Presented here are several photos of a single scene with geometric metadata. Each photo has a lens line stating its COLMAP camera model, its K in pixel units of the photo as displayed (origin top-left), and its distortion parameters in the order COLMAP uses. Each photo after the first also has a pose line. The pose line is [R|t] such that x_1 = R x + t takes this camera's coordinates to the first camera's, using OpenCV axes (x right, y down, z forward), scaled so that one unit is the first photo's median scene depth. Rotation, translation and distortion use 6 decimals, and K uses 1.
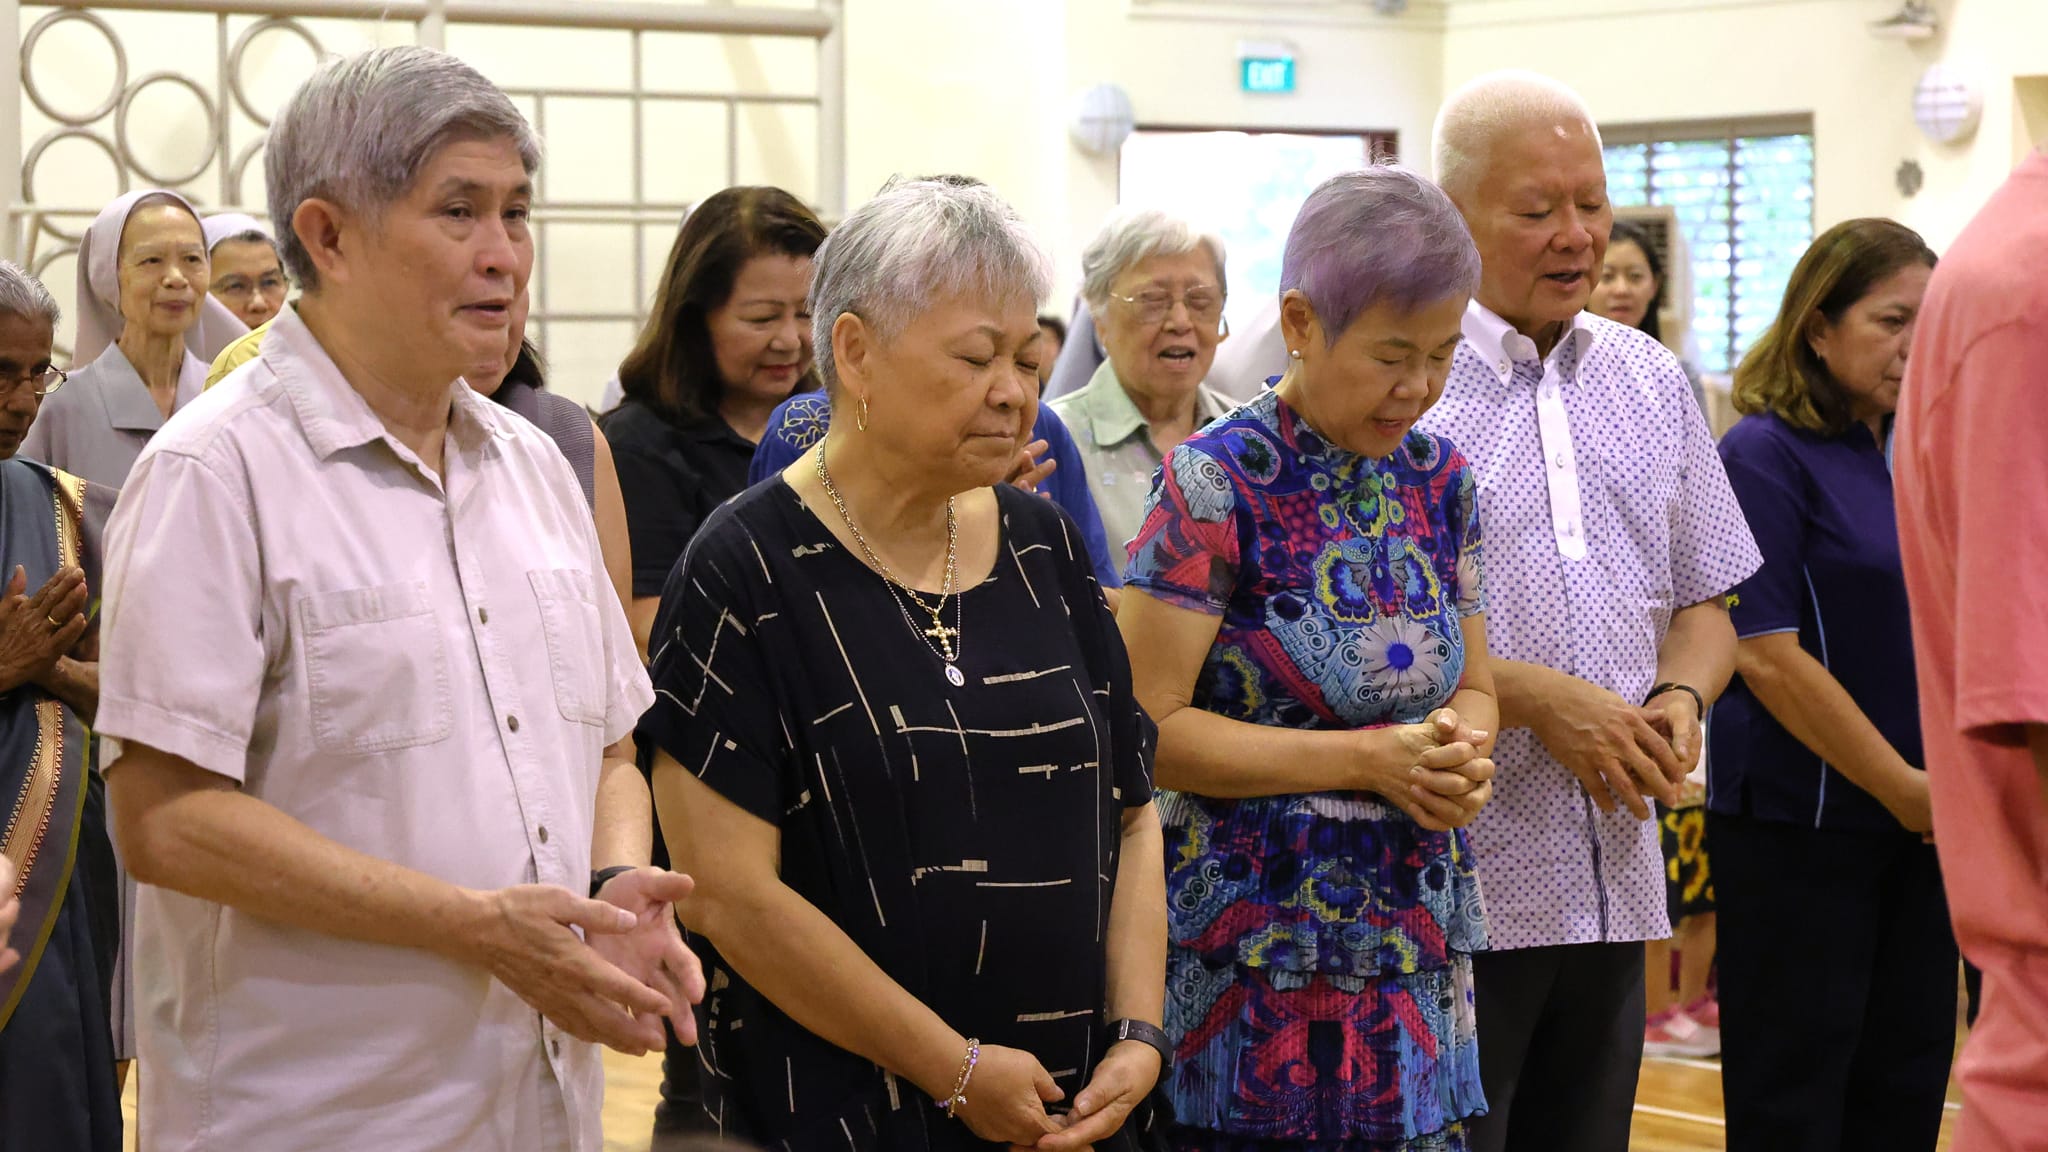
lens RADIAL K [[5272.9, 0, 1025.9], [0, 5272.9, 497.3], [0, 0, 1]] dist [0.105419, 0.631741]
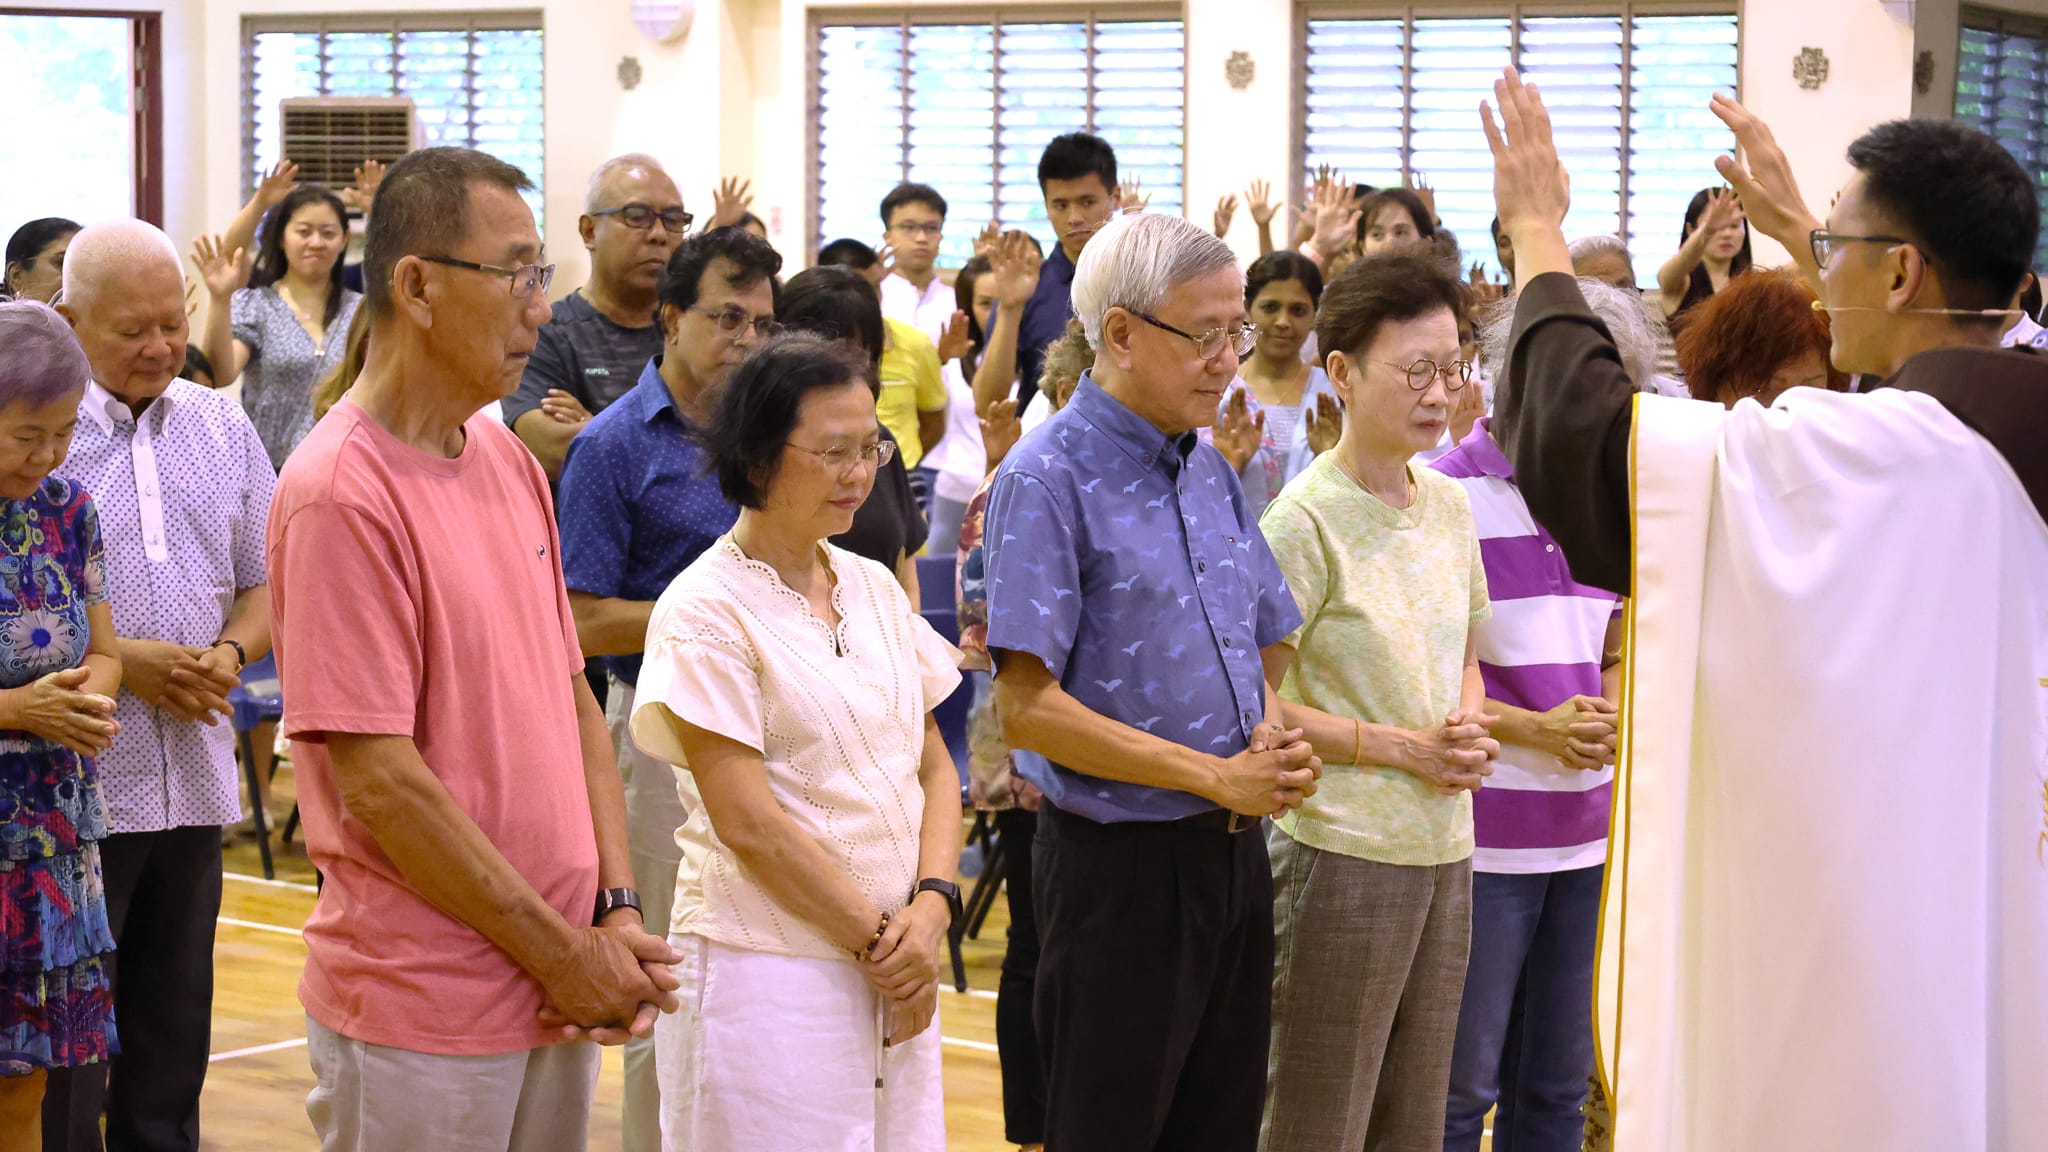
lens RADIAL K [[5272.9, 0, 1025.9], [0, 5272.9, 497.3], [0, 0, 1]] dist [0.105419, 0.631741]
pose [[0.974280, -0.013573, 0.224933, 0.008100], [0.006287, 0.999433, 0.033076, -0.054512], [-0.225254, -0.030811, 0.973813, -0.470186]]
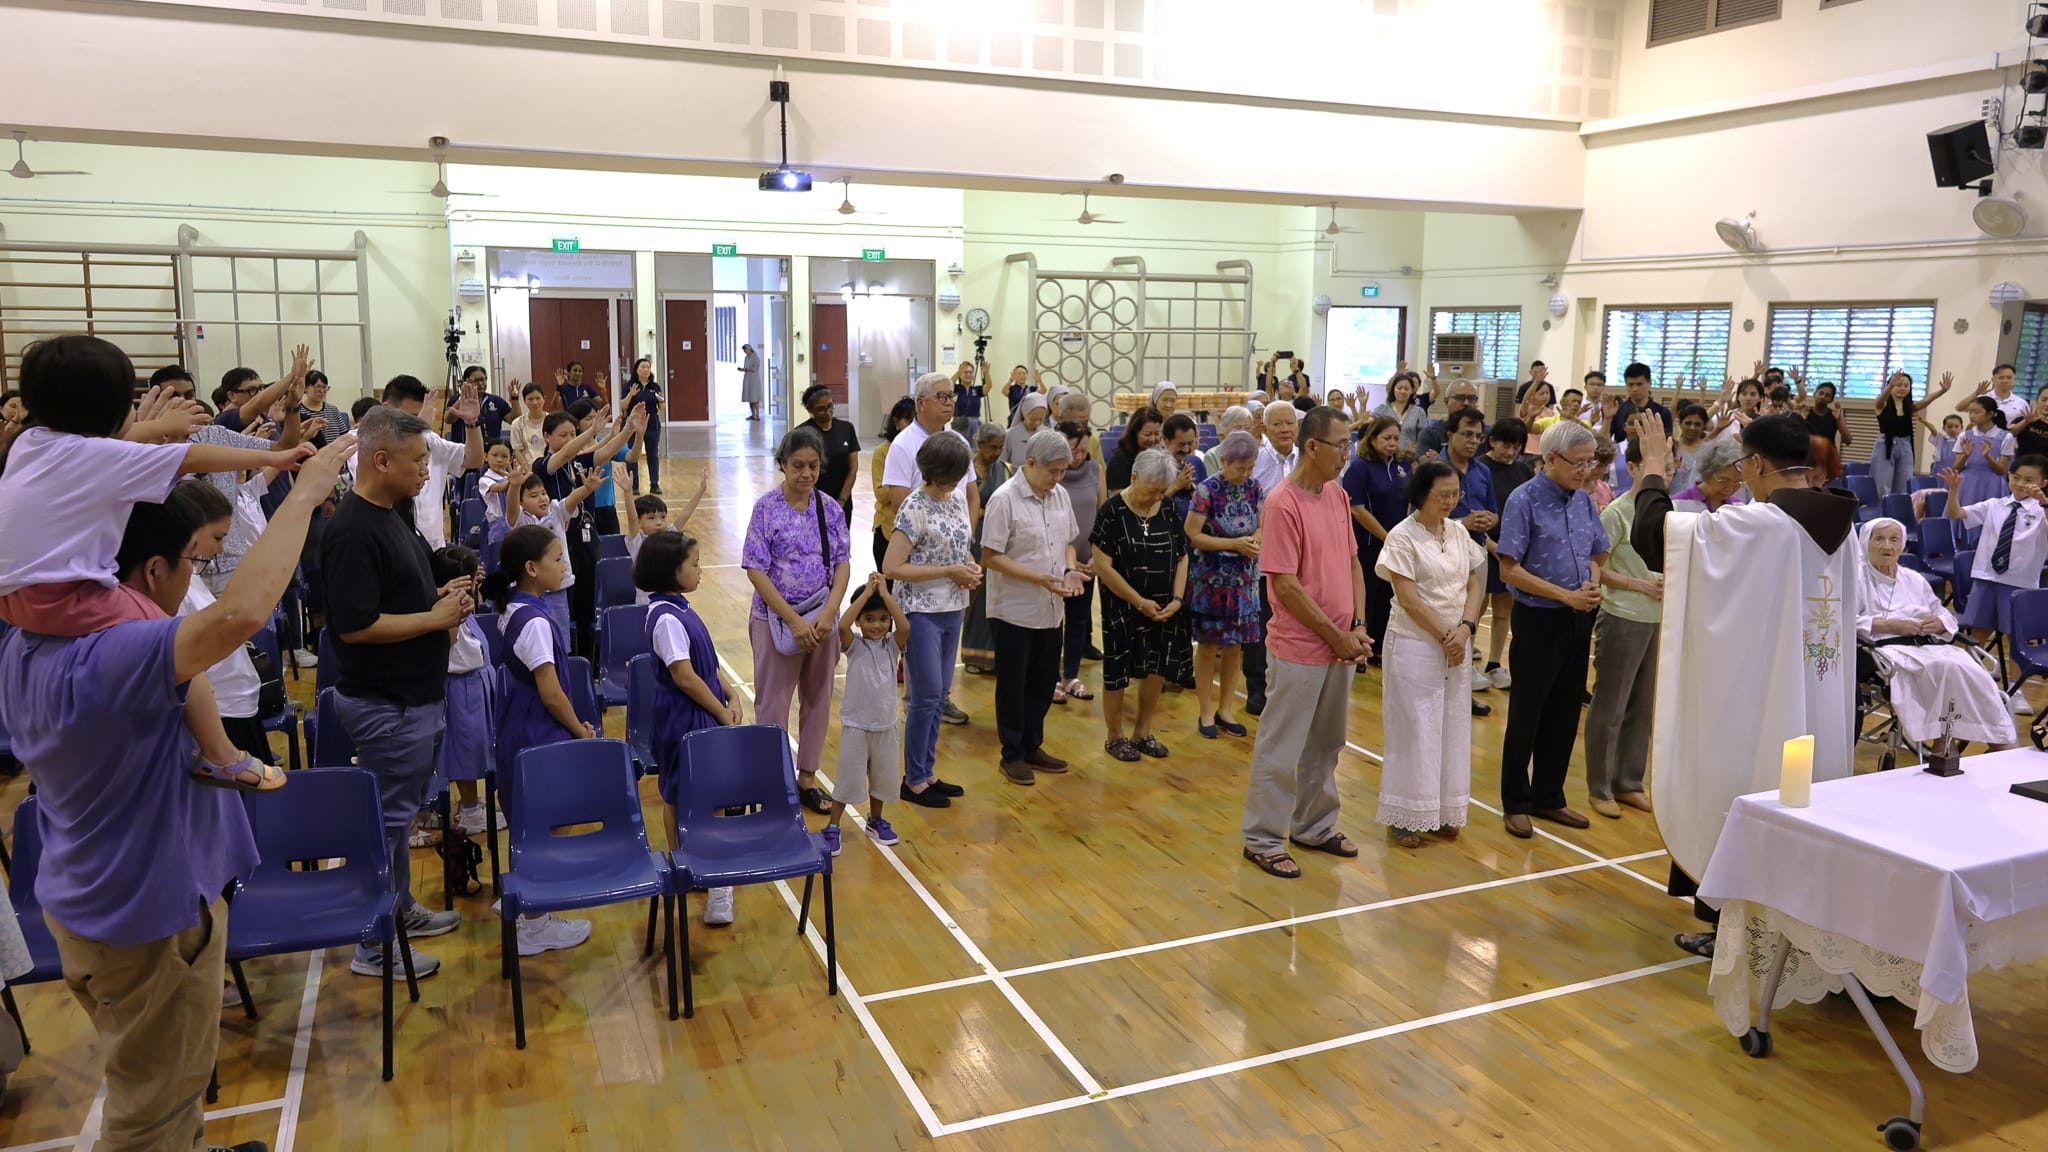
lens RADIAL K [[1456.0, 0, 989.0], [0, 1456.0, 579.1], [0, 0, 1]] dist [0.002601, 0.001572]
pose [[0.974048, 0.044346, -0.221953, 0.148986], [-0.014319, 0.990727, 0.135109, -0.107019], [0.225886, -0.128424, 0.965651, -0.452149]]
